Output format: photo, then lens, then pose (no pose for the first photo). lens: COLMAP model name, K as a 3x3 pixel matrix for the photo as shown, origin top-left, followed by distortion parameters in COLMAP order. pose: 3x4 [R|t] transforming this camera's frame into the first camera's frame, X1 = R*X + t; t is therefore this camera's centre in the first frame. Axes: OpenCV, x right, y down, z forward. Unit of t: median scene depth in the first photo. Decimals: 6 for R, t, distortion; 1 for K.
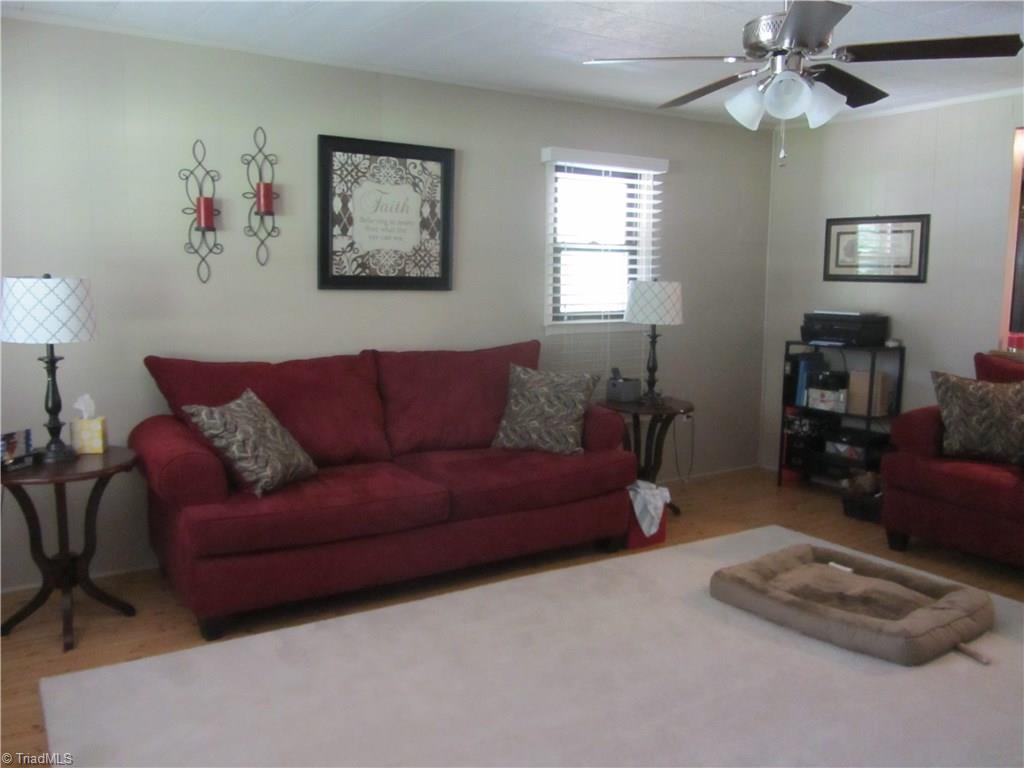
lens RADIAL K [[849.8, 0, 517.0], [0, 849.8, 385.3], [0, 0, 1]] dist [-0.034933, 0.020198]
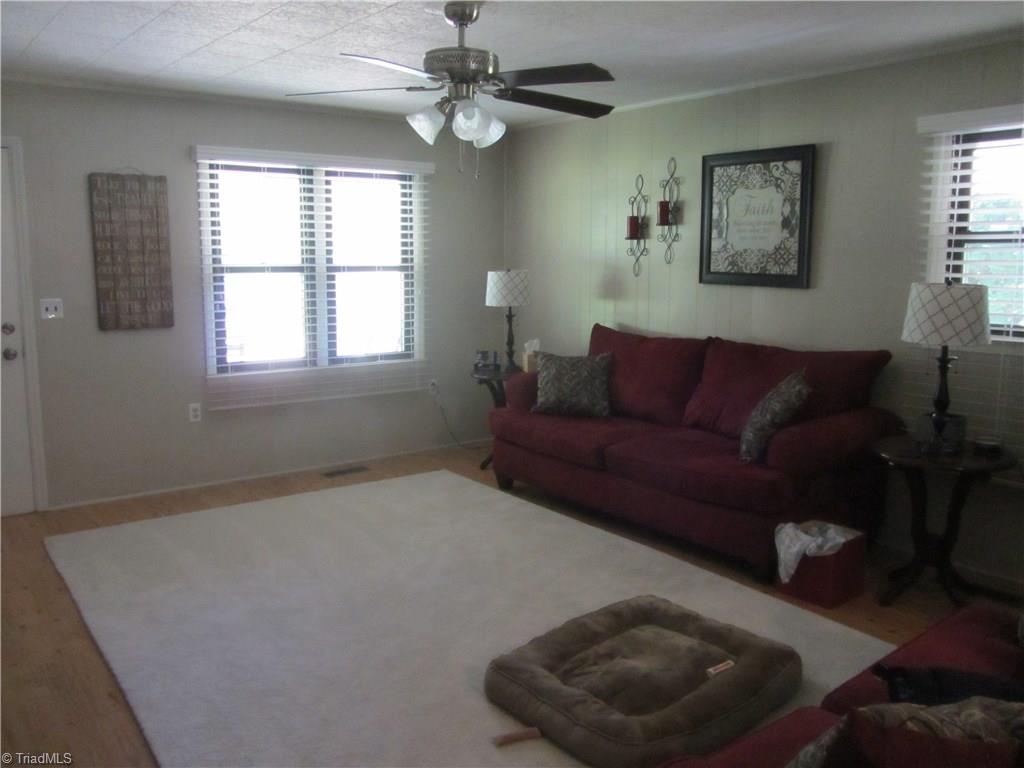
lens RADIAL K [[849.8, 0, 517.3], [0, 849.8, 381.9], [0, 0, 1]] dist [-0.034933, 0.020198]
pose [[0.069571, 0.129210, -0.989174, 0.927319], [-0.139348, 0.983113, 0.118618, -0.079165], [0.987797, 0.129587, 0.086401, 0.631377]]
